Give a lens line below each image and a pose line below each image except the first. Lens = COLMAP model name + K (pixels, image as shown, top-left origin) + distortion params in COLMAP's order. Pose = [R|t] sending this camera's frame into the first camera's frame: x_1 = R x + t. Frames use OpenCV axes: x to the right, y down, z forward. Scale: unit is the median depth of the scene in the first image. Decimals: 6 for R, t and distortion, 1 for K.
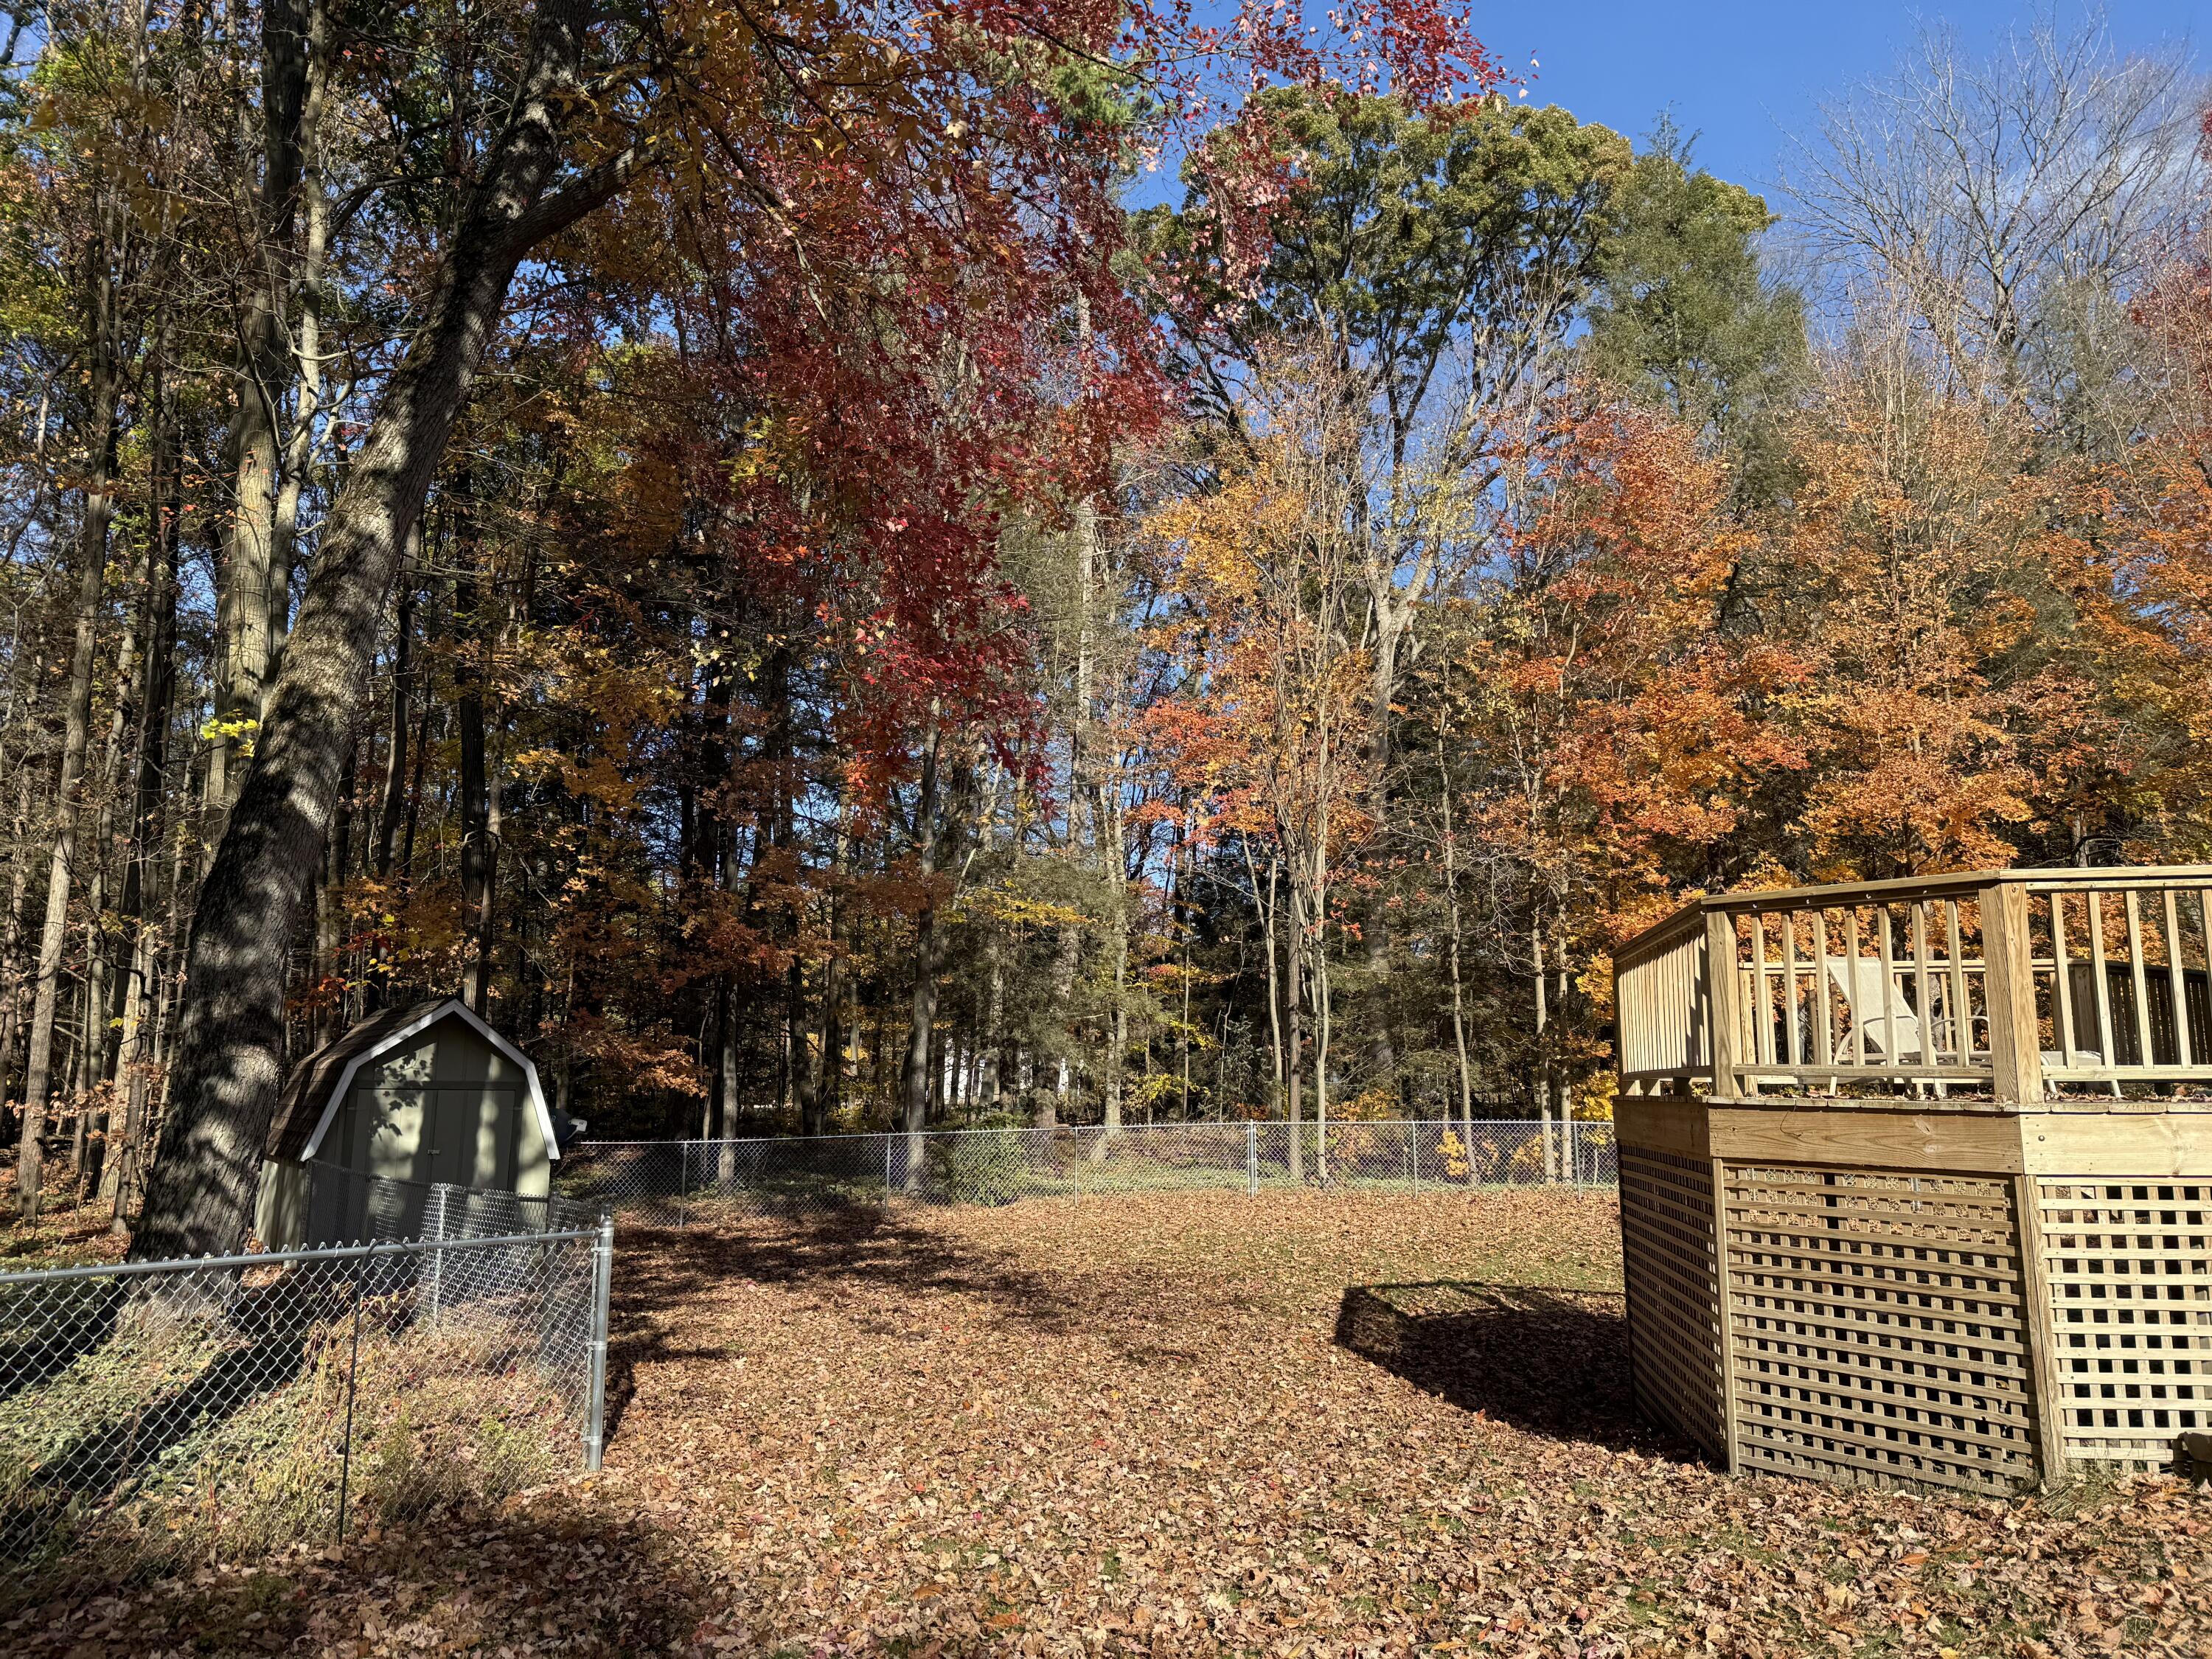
lens RADIAL K [[1553.6, 0, 1106.0], [0, 1553.6, 829.5], [0, 0, 1]] dist [0.041993, -0.000771]
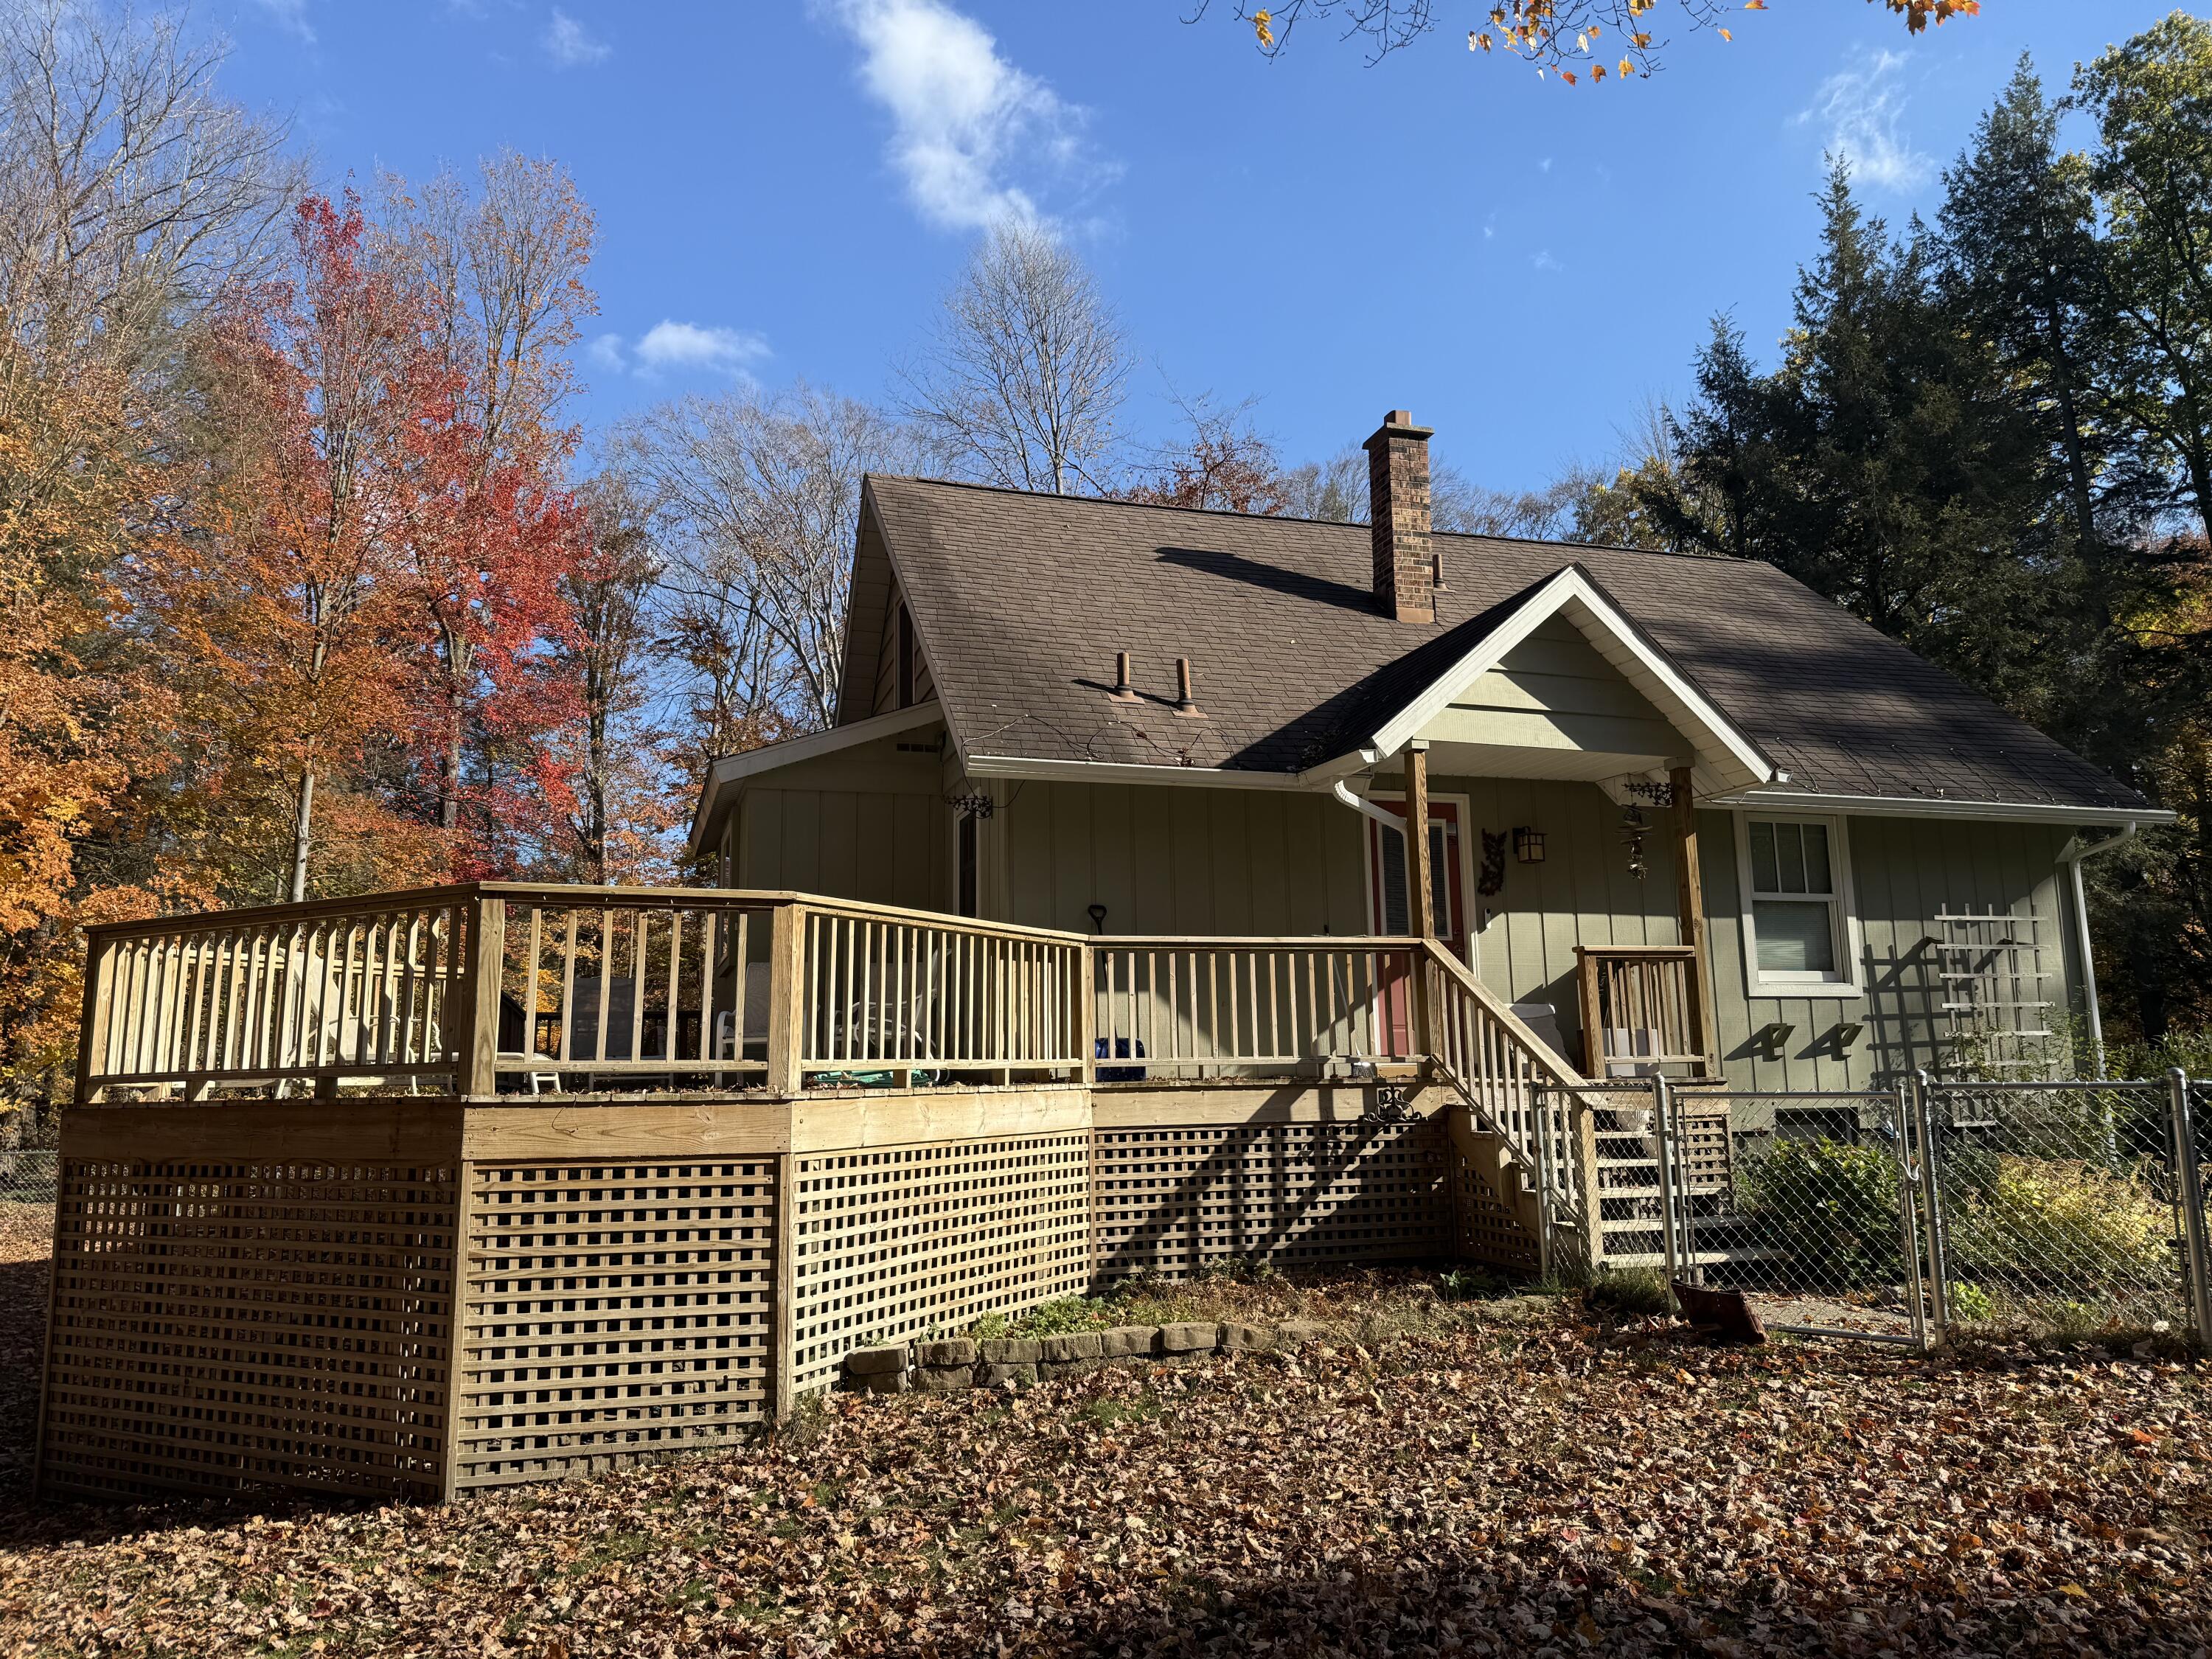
lens RADIAL K [[1553.6, 0, 1106.0], [0, 1553.6, 829.5], [0, 0, 1]] dist [0.041993, -0.000771]
pose [[0.419087, 0.133852, 0.898025, -0.357816], [-0.131499, 0.987593, -0.085834, 0.050761], [-0.898373, -0.082117, 0.431489, 0.309035]]
